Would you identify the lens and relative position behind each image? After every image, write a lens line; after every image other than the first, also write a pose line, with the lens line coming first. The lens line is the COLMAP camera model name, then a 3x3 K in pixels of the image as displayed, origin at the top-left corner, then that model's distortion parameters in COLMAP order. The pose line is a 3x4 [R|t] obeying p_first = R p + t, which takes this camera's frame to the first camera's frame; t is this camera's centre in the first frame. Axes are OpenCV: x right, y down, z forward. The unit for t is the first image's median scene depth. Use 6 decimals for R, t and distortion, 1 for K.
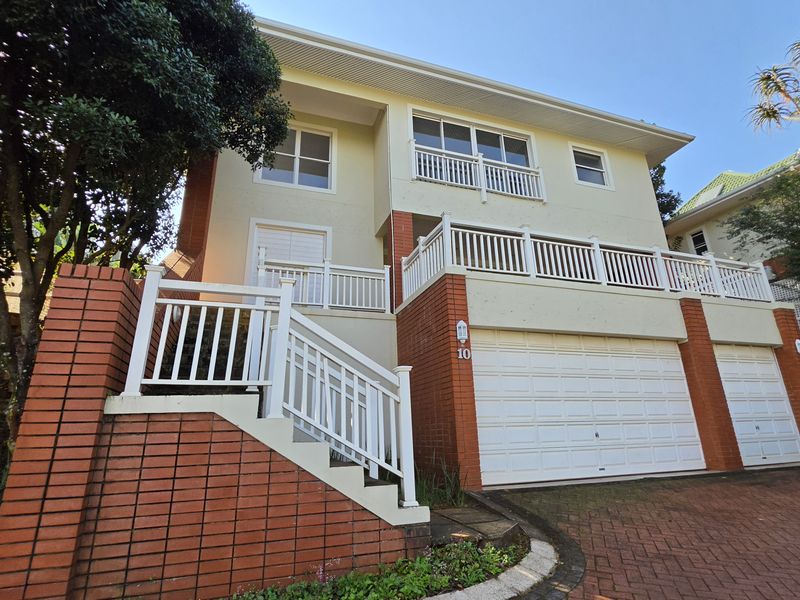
lens RADIAL K [[427.7, 0, 398.5], [0, 427.7, 292.1], [0, 0, 1]] dist [-0.006268, 0.000794]
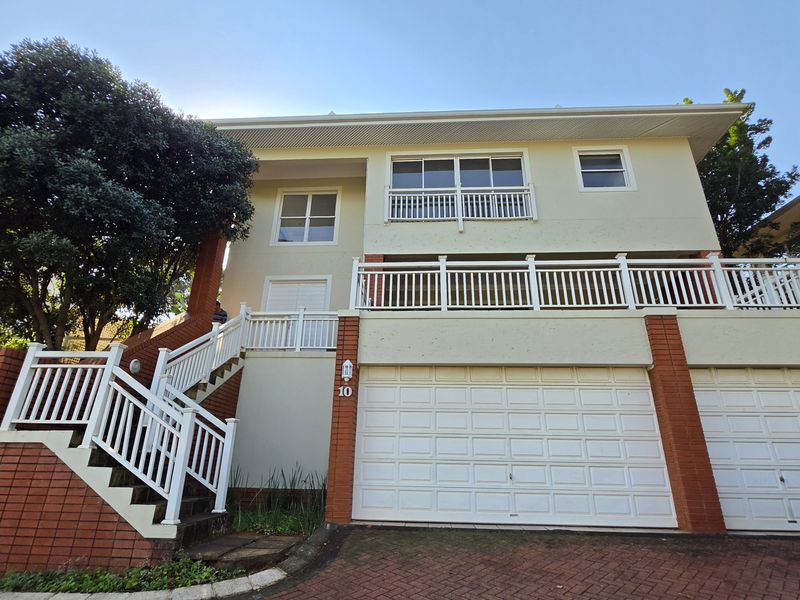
lens RADIAL K [[427.7, 0, 398.5], [0, 427.7, 292.1], [0, 0, 1]] dist [-0.006268, 0.000794]
pose [[0.922477, -0.105347, -0.371401, 0.547844], [0.082565, 0.993625, -0.076766, -0.007974], [0.377121, 0.040150, 0.925293, 0.038271]]
